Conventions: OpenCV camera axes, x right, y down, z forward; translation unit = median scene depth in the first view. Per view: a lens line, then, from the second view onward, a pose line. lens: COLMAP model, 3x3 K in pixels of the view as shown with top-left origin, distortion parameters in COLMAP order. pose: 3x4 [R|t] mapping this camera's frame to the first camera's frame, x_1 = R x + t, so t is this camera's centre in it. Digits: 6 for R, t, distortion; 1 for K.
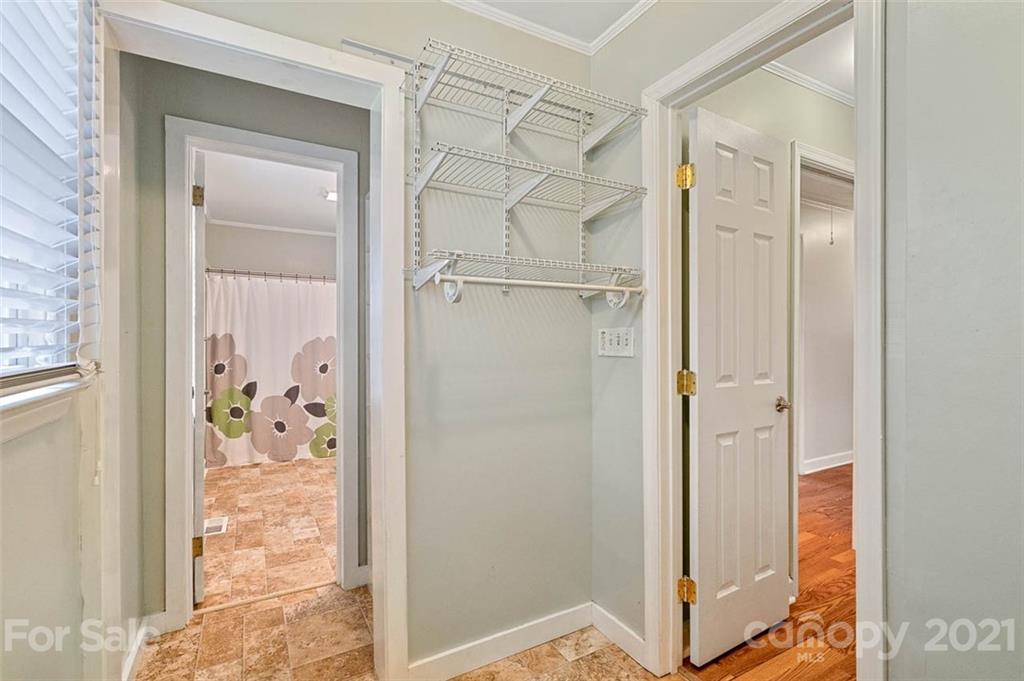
lens RADIAL K [[469.4, 0, 505.1], [0, 469.4, 331.6], [0, 0, 1]] dist [0.000146, 0.000354]
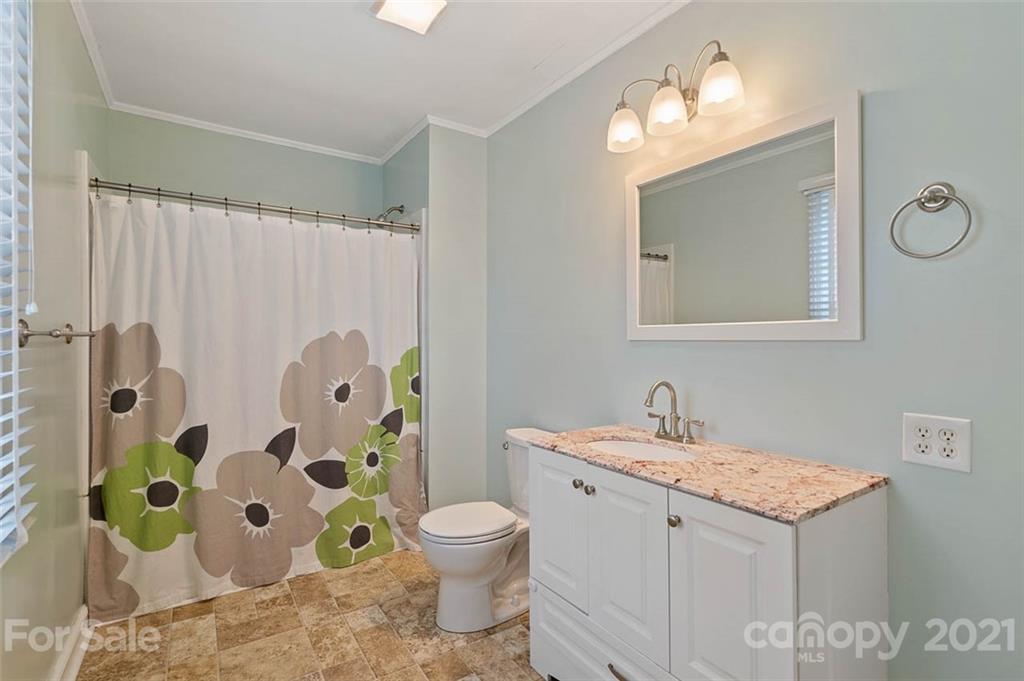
lens RADIAL K [[488.8, 0, 516.5], [0, 488.8, 330.2], [0, 0, 1]] dist [-0.002445, -0.000099]
pose [[0.996487, 0.005275, 0.083577, -0.258215], [-0.005695, 0.999972, 0.004791, 0.006308], [-0.083550, -0.005251, 0.996490, 0.479809]]
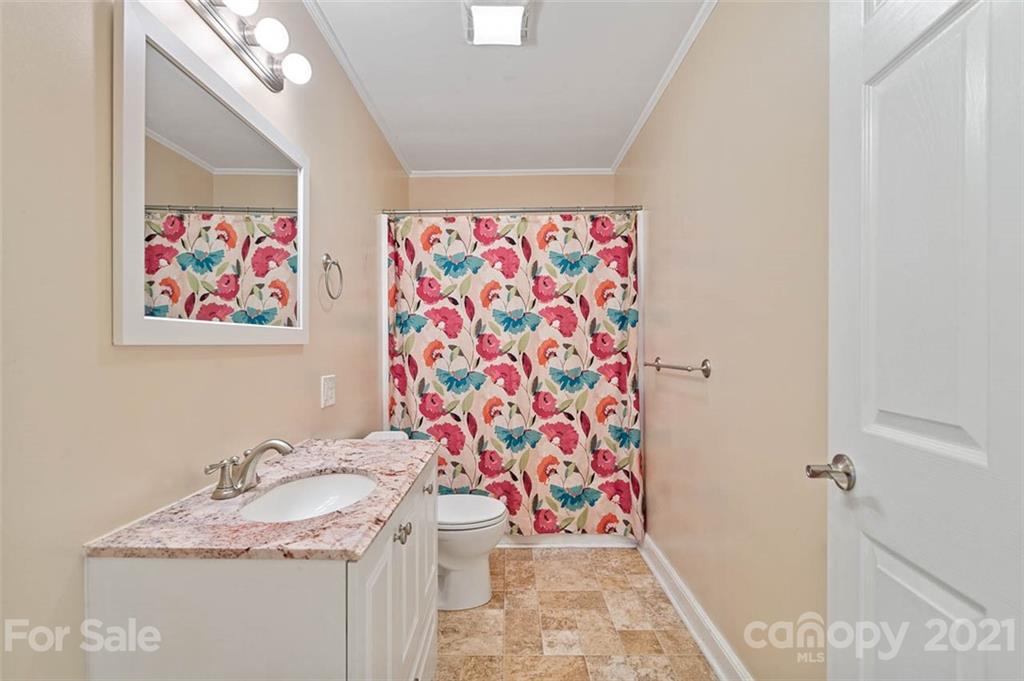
lens RADIAL K [[469.4, 0, 505.1], [0, 469.4, 331.6], [0, 0, 1]] dist [0.000146, 0.000354]
pose [[-0.872712, 0.002420, 0.488229, -1.786846], [-0.003264, 0.999936, -0.010792, 0.035571], [-0.488224, -0.011012, -0.872649, 4.265845]]
